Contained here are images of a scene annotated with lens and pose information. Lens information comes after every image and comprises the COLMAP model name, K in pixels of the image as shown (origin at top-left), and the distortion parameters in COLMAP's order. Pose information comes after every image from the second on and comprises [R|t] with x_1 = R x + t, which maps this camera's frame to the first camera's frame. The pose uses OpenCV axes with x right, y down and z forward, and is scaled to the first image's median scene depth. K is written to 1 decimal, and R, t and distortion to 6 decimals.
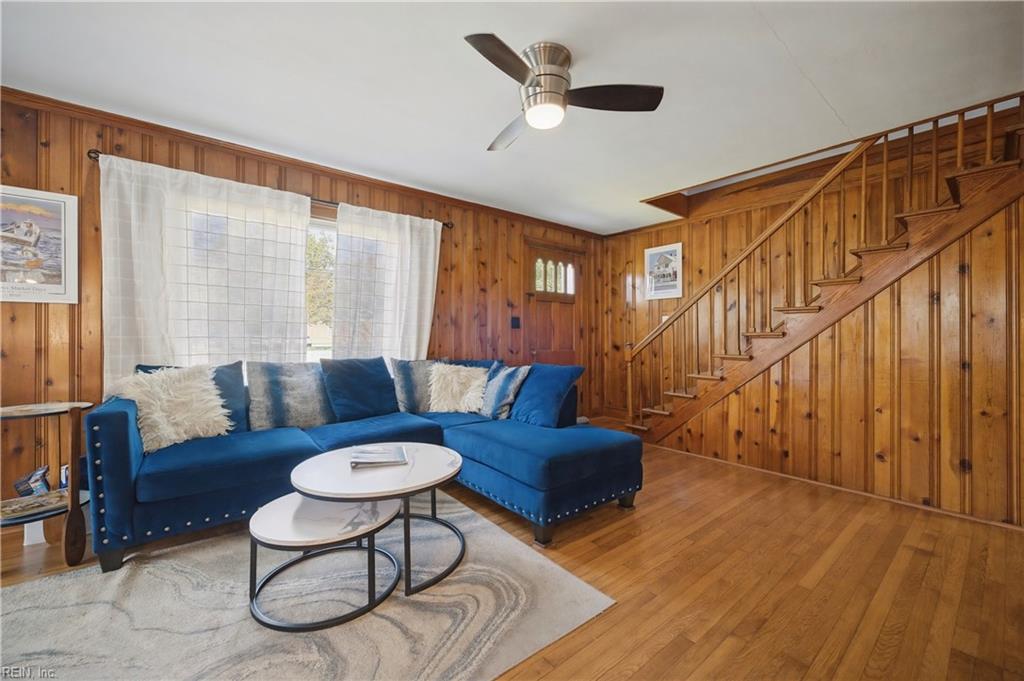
lens RADIAL K [[409.0, 0, 506.3], [0, 409.0, 333.7], [0, 0, 1]] dist [-0.005840, 0.001221]
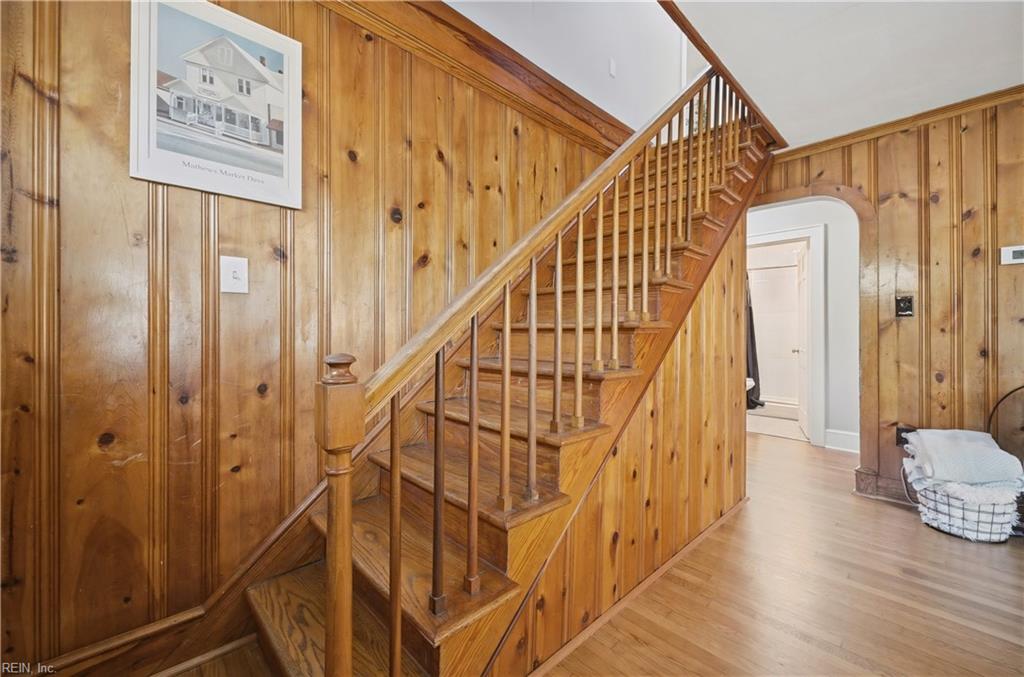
lens RADIAL K [[409.0, 0, 507.7], [0, 409.0, 334.9], [0, 0, 1]] dist [-0.005840, 0.001221]
pose [[-0.077589, 0.000885, 0.996985, 0.119475], [-0.005739, 0.999983, -0.001334, 0.015243], [-0.996969, -0.005826, -0.077582, 1.158188]]
